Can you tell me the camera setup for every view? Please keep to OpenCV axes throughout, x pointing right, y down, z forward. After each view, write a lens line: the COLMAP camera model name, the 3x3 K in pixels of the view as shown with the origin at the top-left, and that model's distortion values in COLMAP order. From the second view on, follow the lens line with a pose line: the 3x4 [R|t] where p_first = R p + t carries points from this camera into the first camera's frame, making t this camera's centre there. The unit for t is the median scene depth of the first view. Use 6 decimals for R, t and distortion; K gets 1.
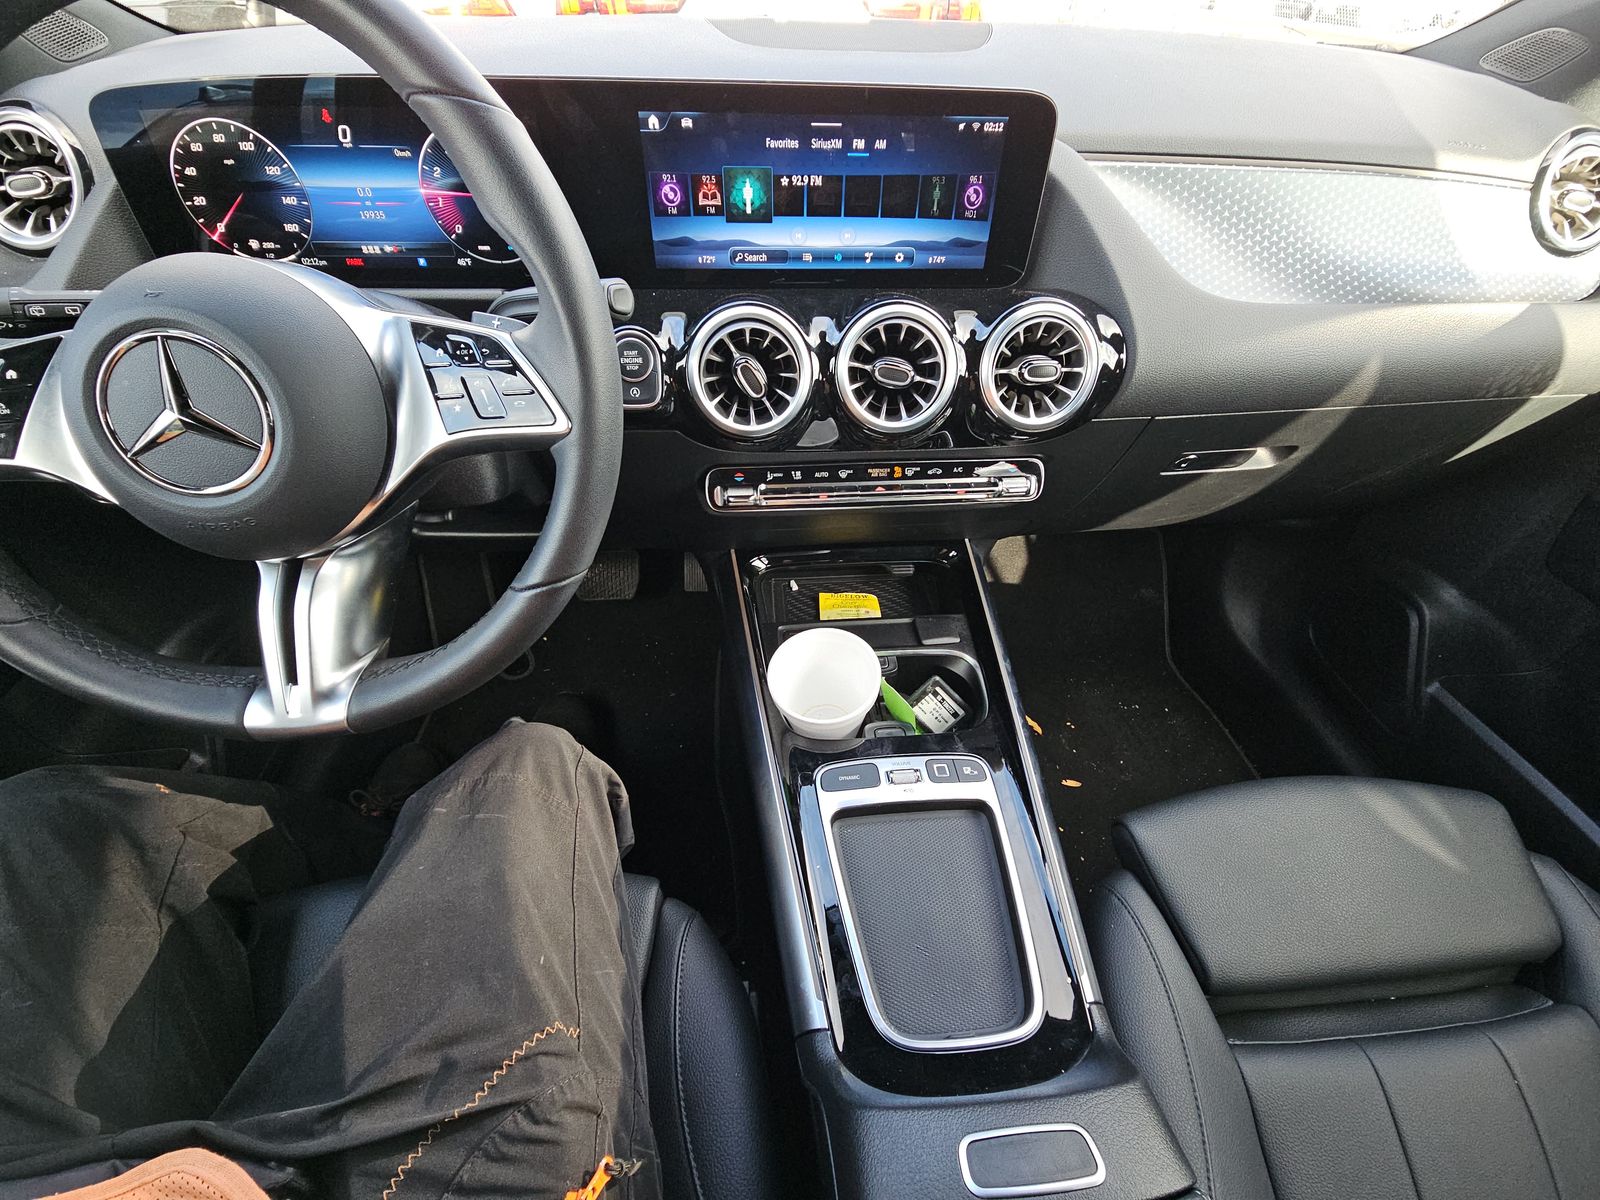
lens RADIAL K [[638.1, 0, 810.9], [0, 638.1, 589.6], [0, 0, 1]] dist [0.000719, -0.003029]
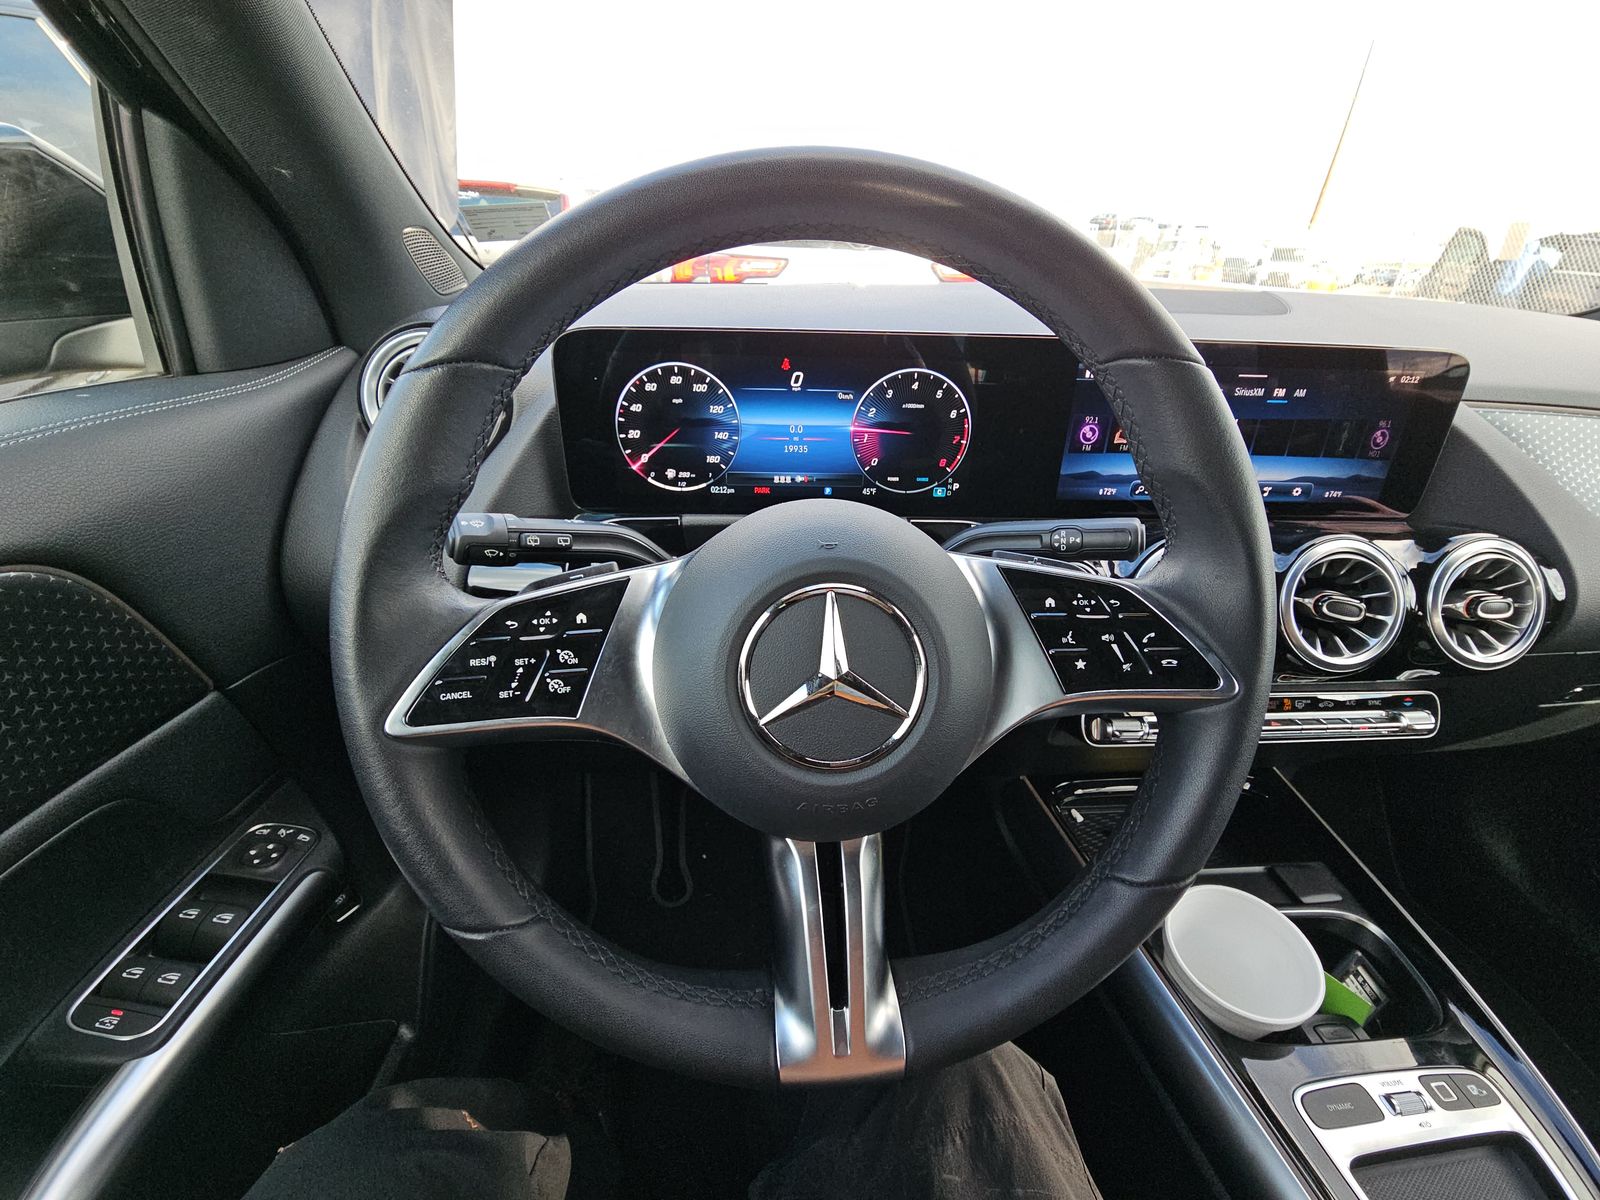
lens RADIAL K [[638.1, 0, 800.3], [0, 638.1, 597.0], [0, 0, 1]] dist [0.000719, -0.003029]
pose [[0.999889, 0.012431, -0.008209, -0.657713], [-0.014204, 0.961701, -0.273733, -0.087215], [0.004492, 0.273819, 0.961771, 0.096022]]
